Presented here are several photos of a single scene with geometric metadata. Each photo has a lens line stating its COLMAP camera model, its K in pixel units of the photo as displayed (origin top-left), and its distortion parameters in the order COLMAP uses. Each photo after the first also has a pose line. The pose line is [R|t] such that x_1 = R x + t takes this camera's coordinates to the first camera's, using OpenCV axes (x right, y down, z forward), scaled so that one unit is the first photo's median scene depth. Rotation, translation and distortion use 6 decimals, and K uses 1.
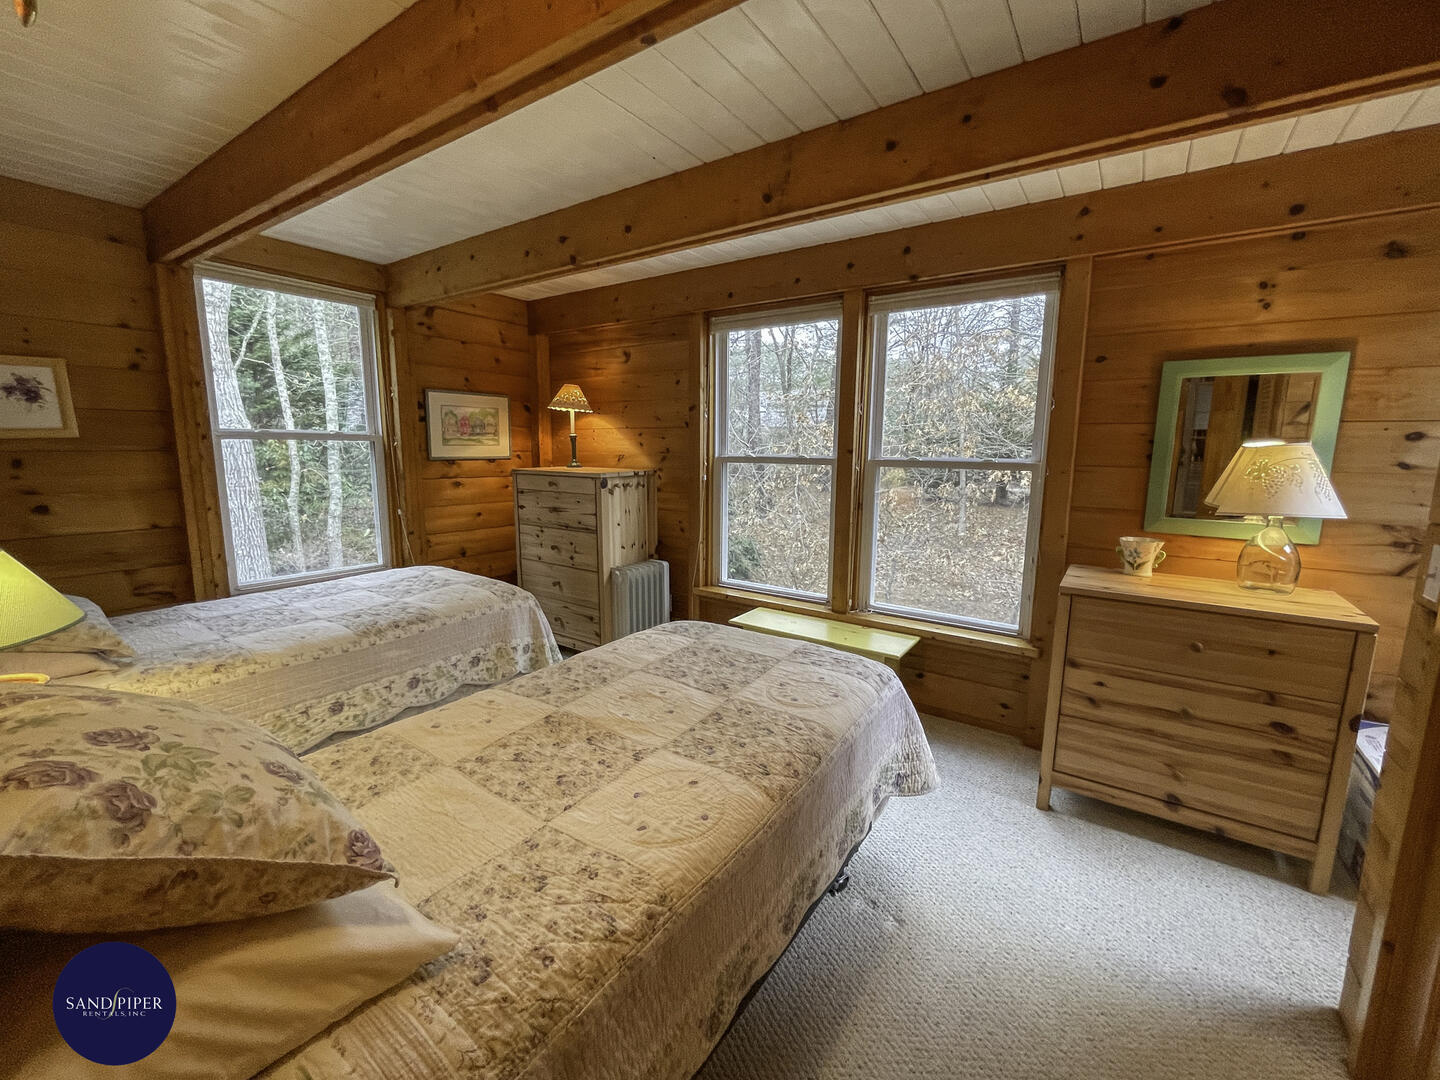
lens RADIAL K [[591.5, 0, 722.4], [0, 591.5, 539.0], [0, 0, 1]] dist [-0.003398, 0.000082]
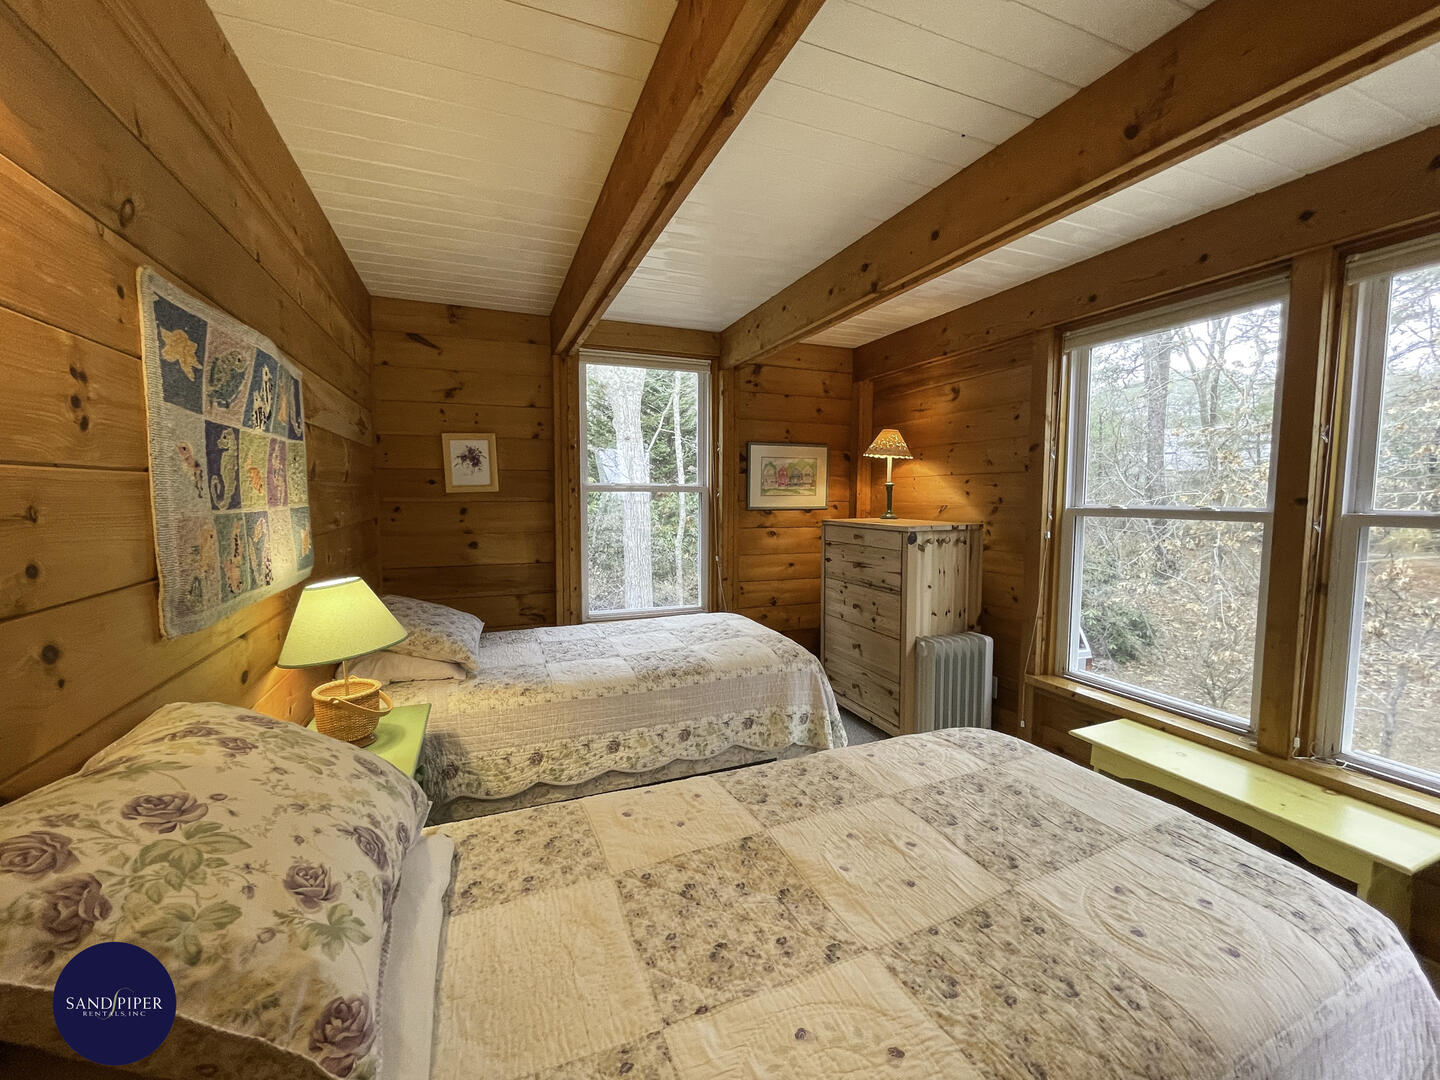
lens RADIAL K [[591.5, 0, 720.5], [0, 591.5, 540.7], [0, 0, 1]] dist [-0.003398, 0.000082]
pose [[0.836098, 0.034596, -0.547488, 0.049735], [-0.078783, 0.995237, -0.057424, -0.024134], [0.542893, 0.091145, 0.834841, 0.161560]]
